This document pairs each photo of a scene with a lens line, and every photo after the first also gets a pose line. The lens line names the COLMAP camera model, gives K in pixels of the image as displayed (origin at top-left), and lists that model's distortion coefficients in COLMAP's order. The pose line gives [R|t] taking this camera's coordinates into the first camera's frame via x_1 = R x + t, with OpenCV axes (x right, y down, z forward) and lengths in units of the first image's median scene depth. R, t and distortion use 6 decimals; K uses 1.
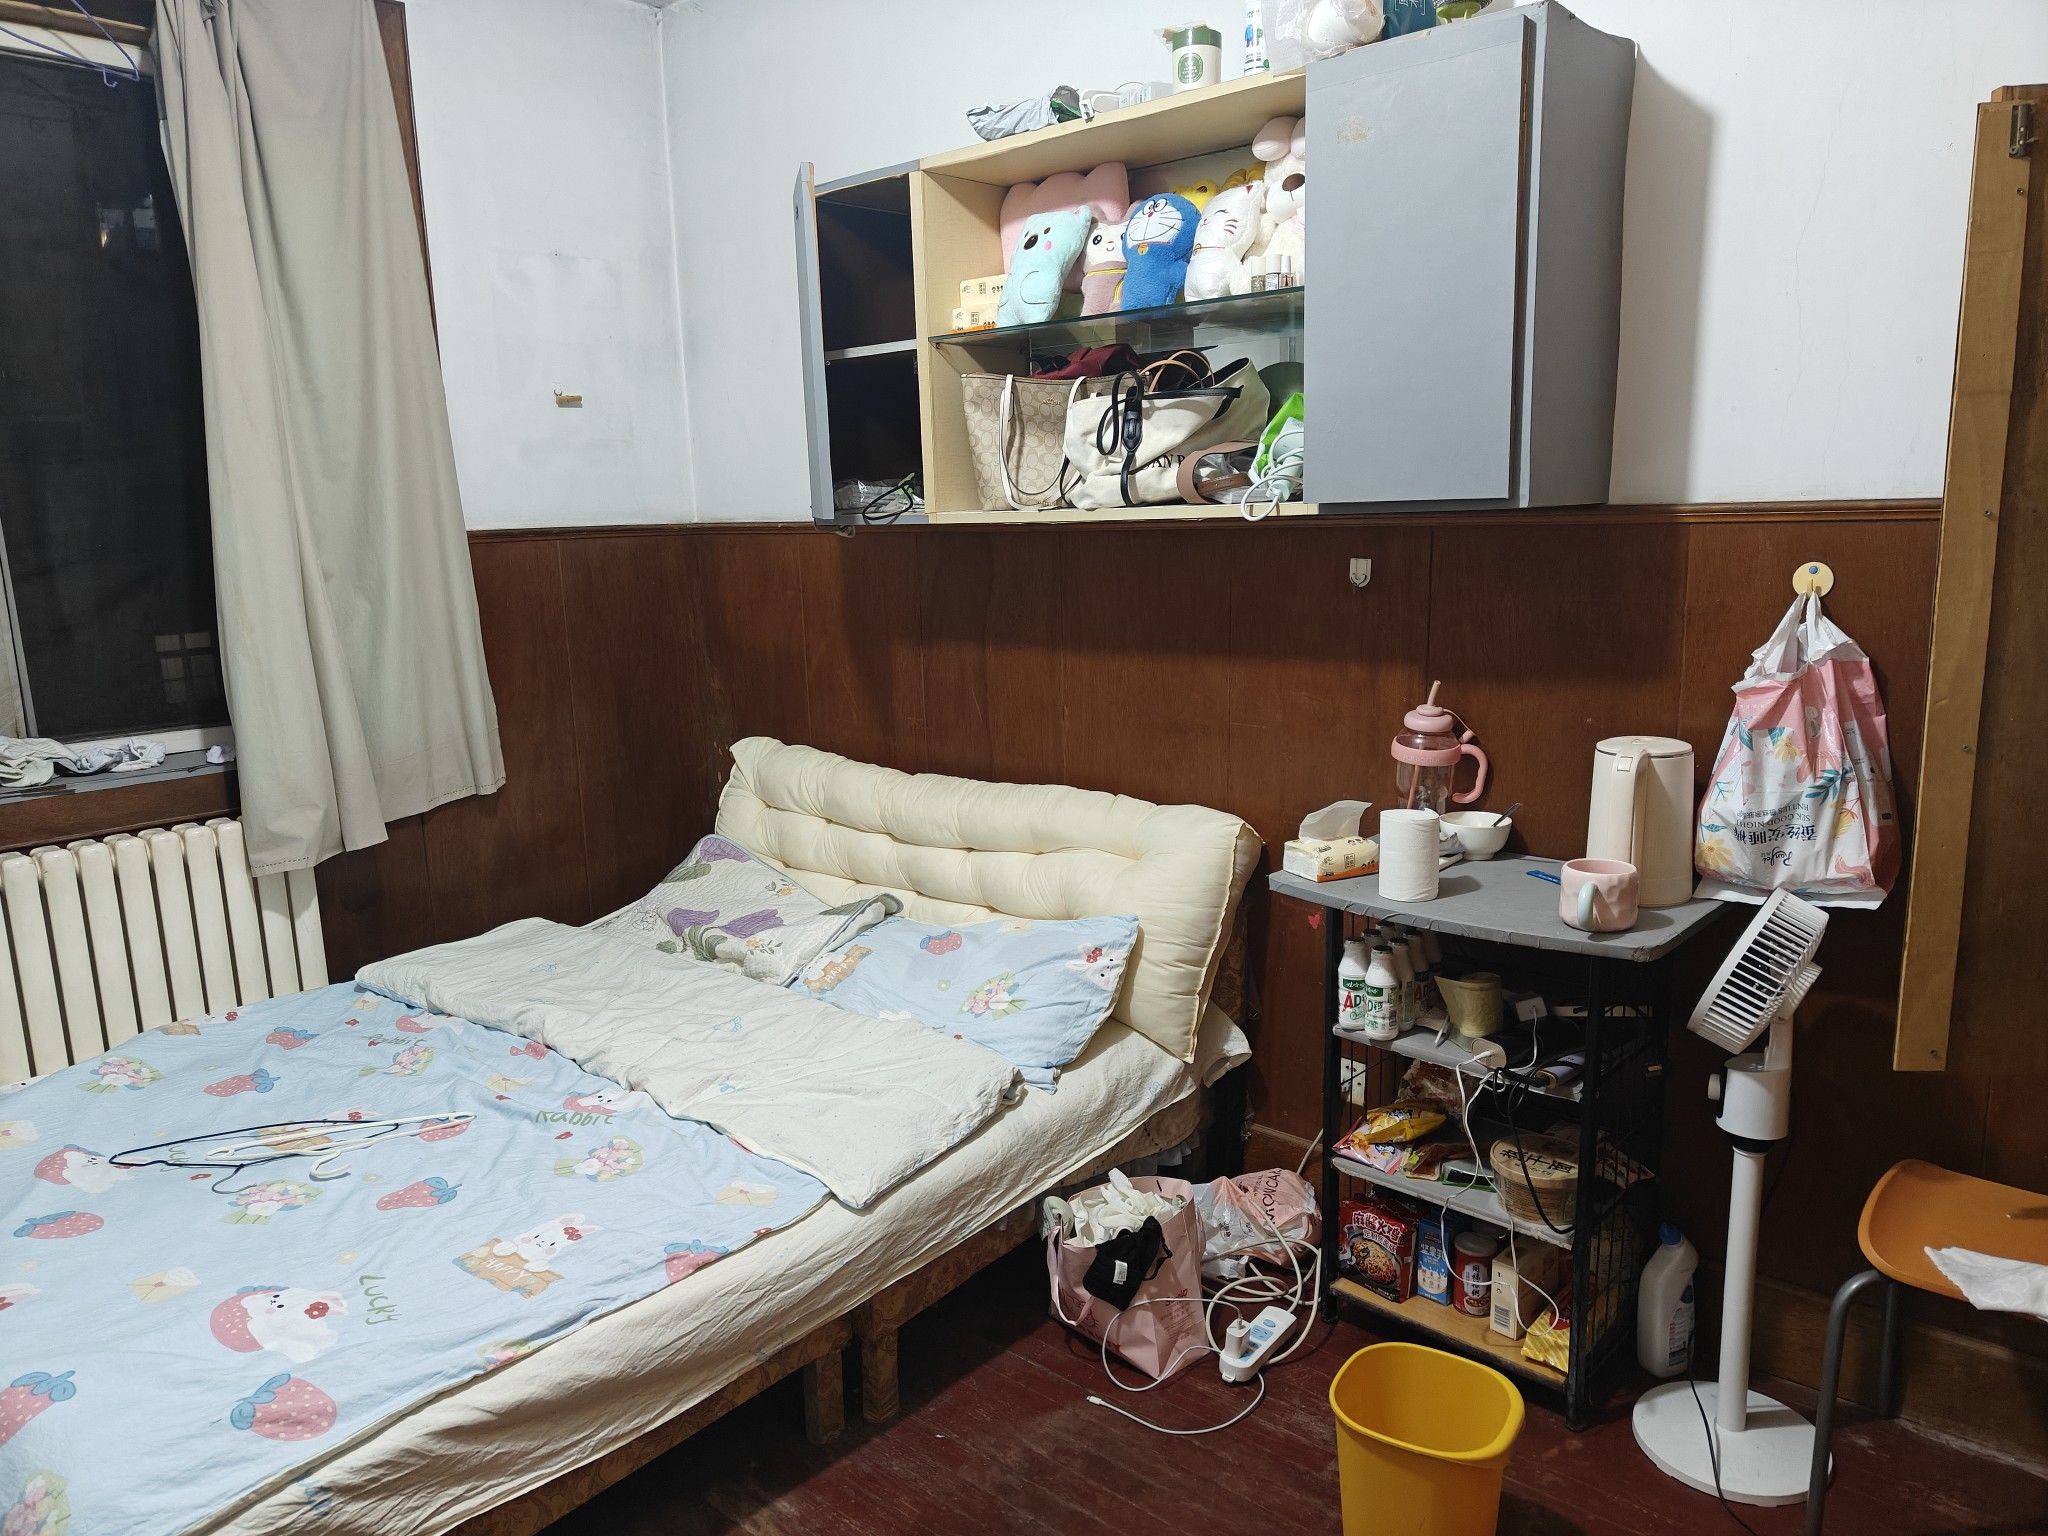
lens RADIAL K [[1411.9, 0, 1024.0], [0, 1411.9, 768.0], [0, 0, 1]] dist [0.006767, 0.001902]
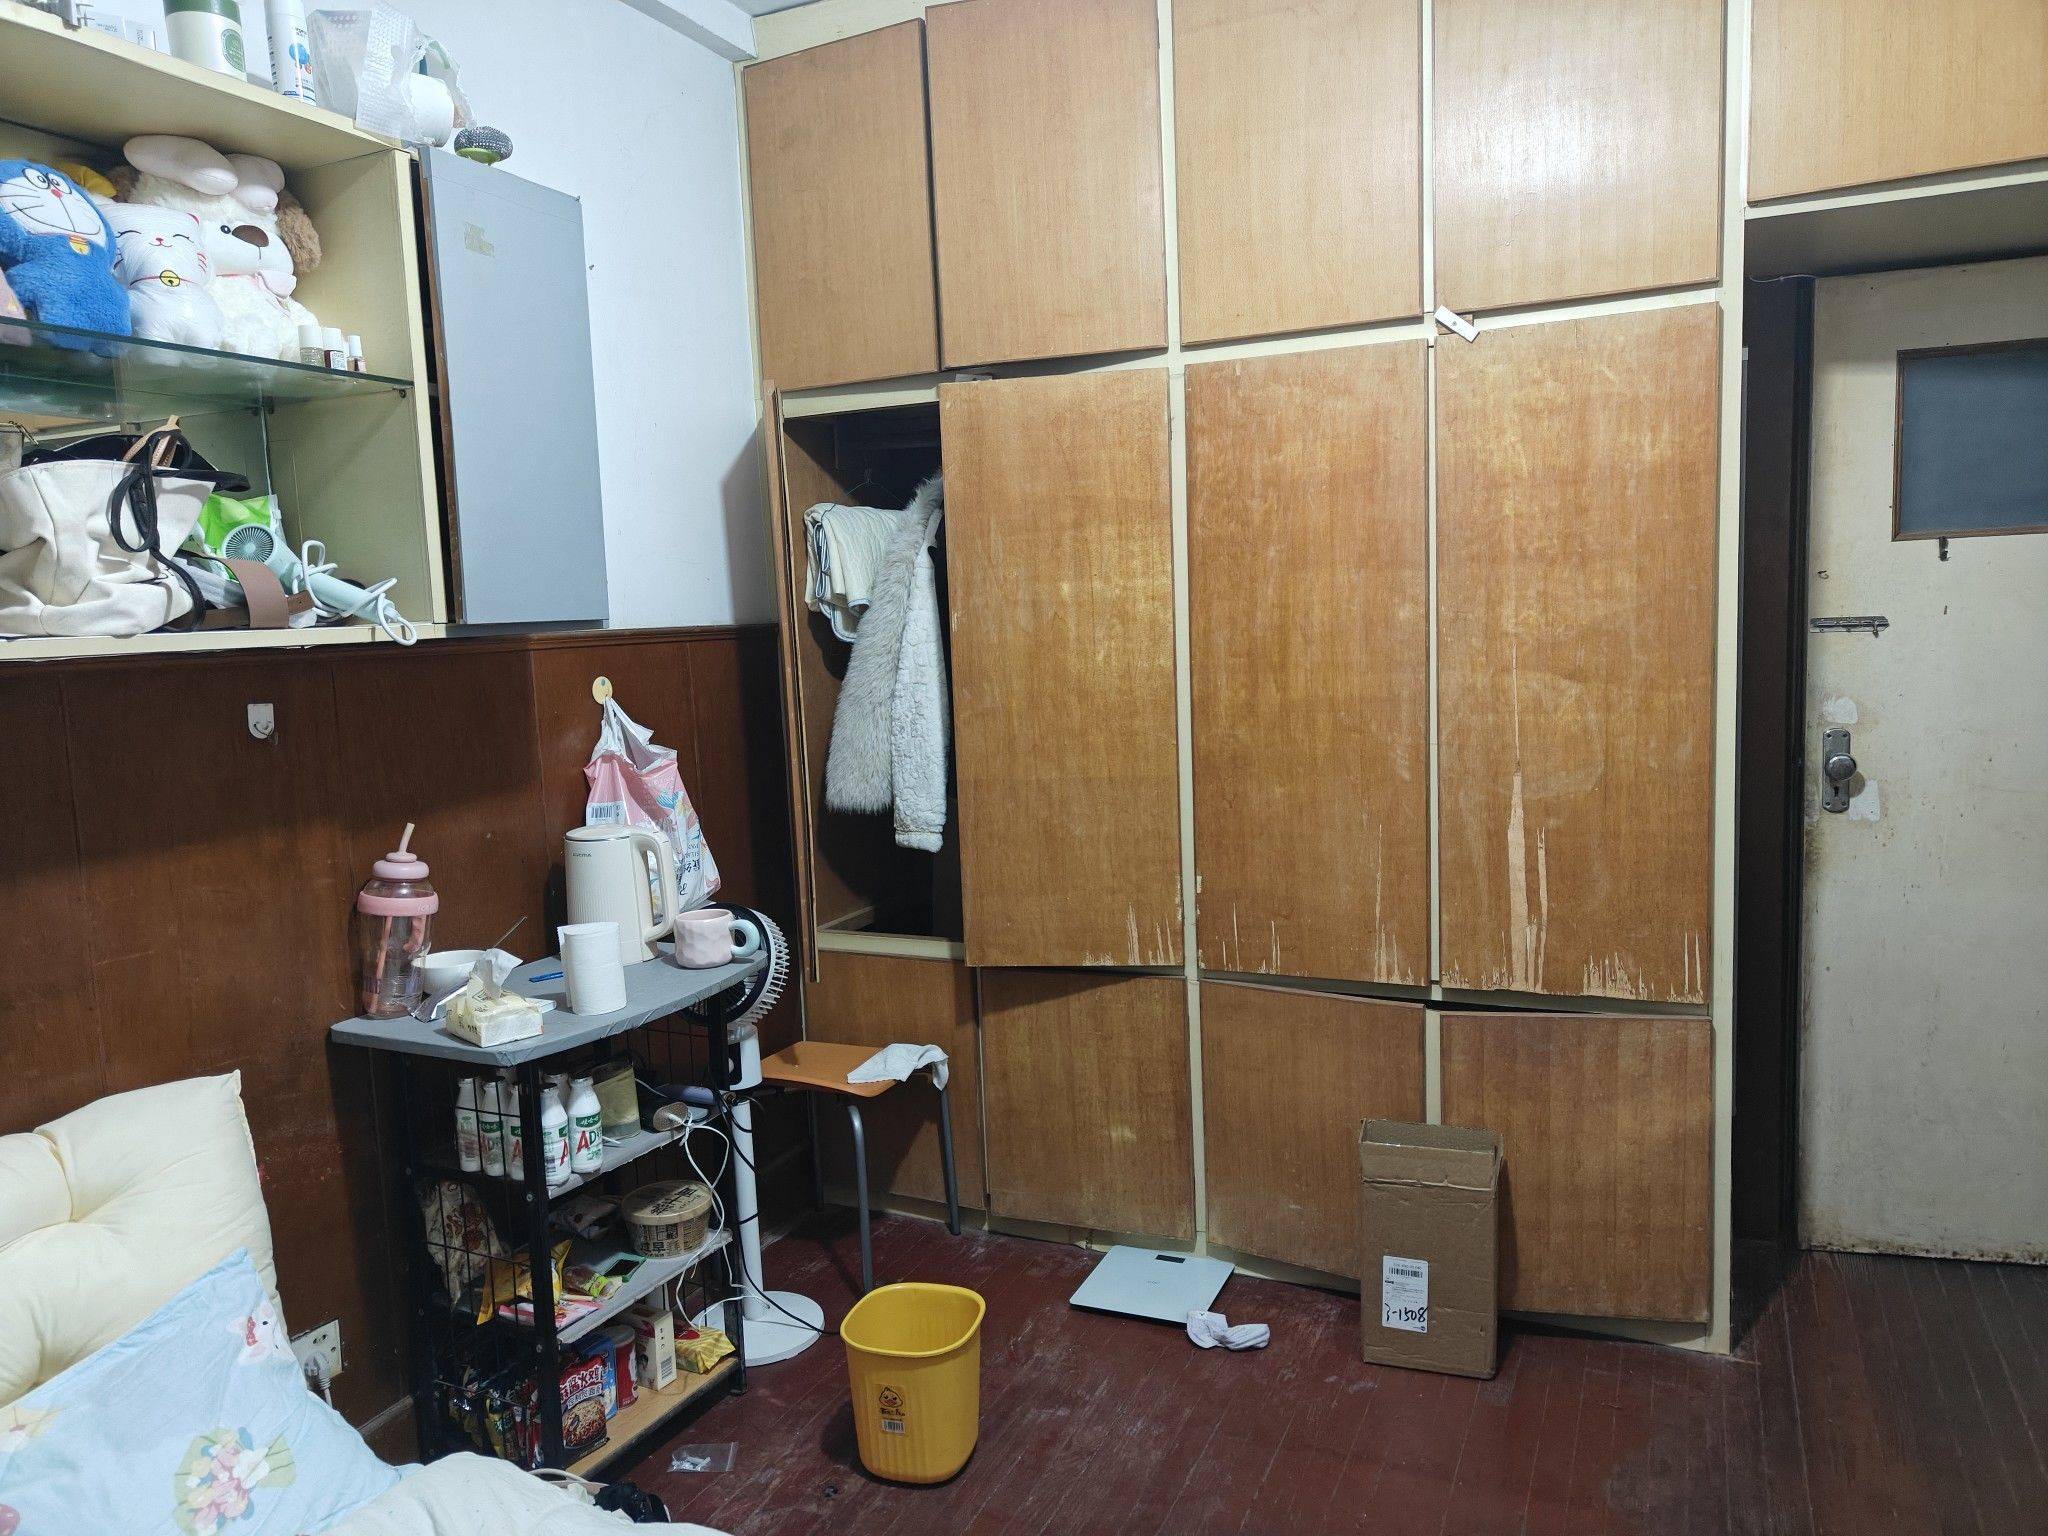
lens RADIAL K [[1426.6, 0, 1018.3], [0, 1426.6, 778.1], [0, 0, 1]] dist [0.028437, -0.020386]
pose [[-0.275526, -0.069691, 0.958764, -0.714022], [0.226391, 0.964611, 0.135176, -0.127037], [-0.934255, 0.254300, -0.249998, 0.856581]]
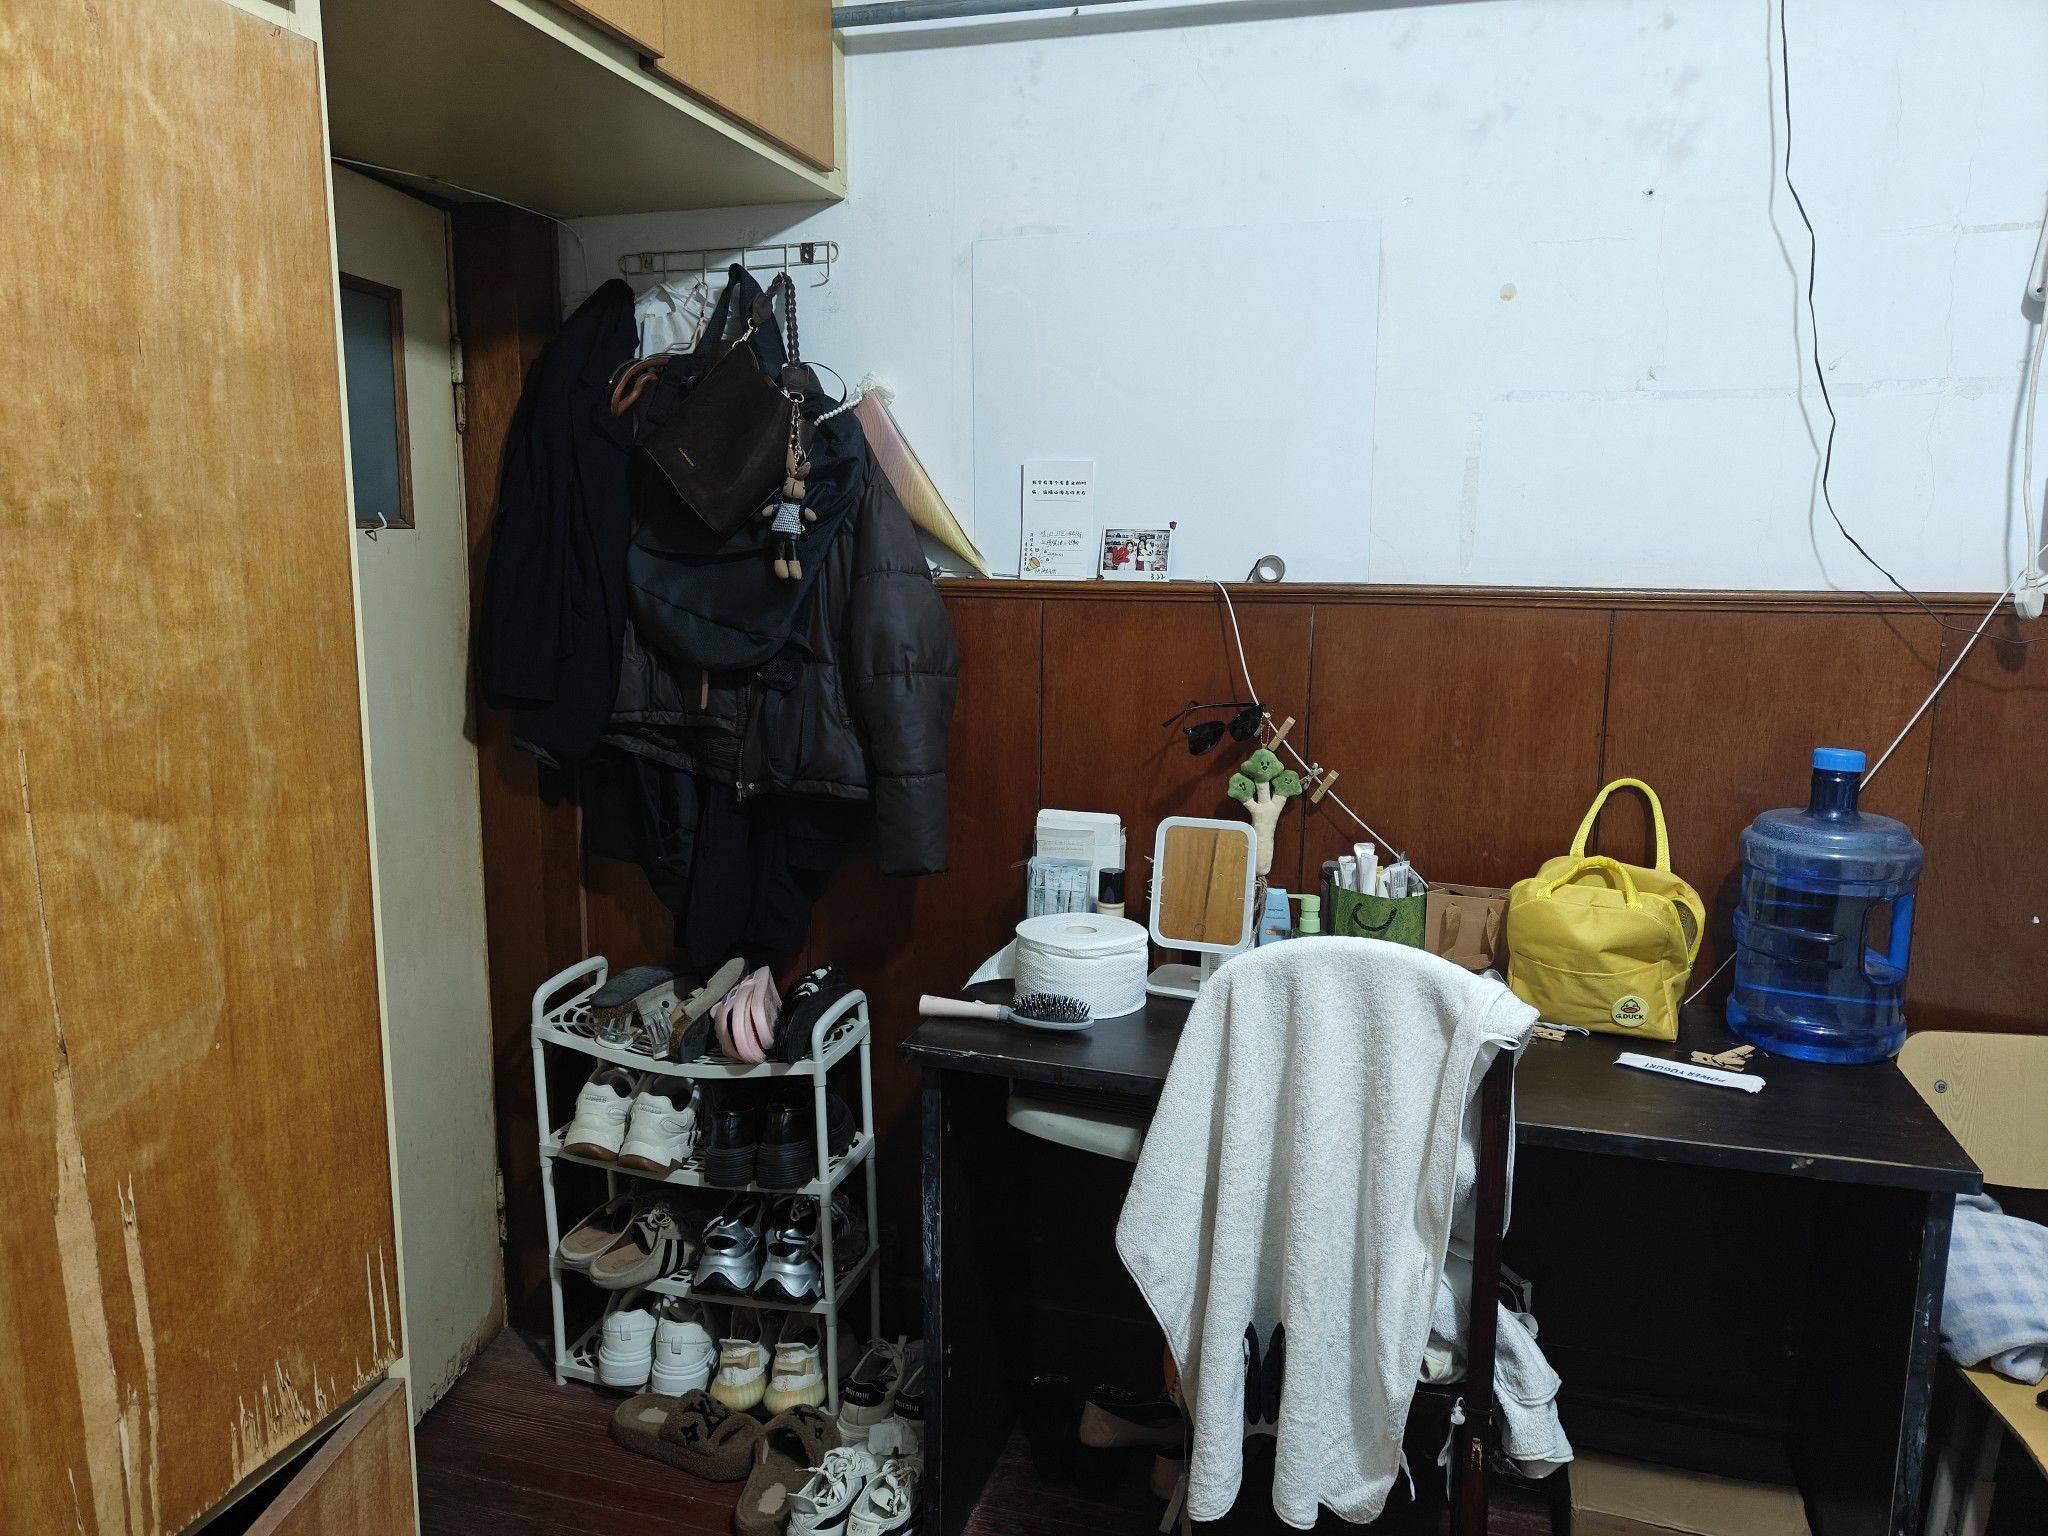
lens RADIAL K [[1411.2, 0, 1024.0], [0, 1411.2, 768.0], [0, 0, 1]] dist [0.010367, -0.002254]
pose [[-0.918550, 0.084402, -0.386189, 0.109883], [-0.053307, 0.941570, 0.332573, -0.140143], [0.391694, 0.326071, -0.860380, 0.679885]]
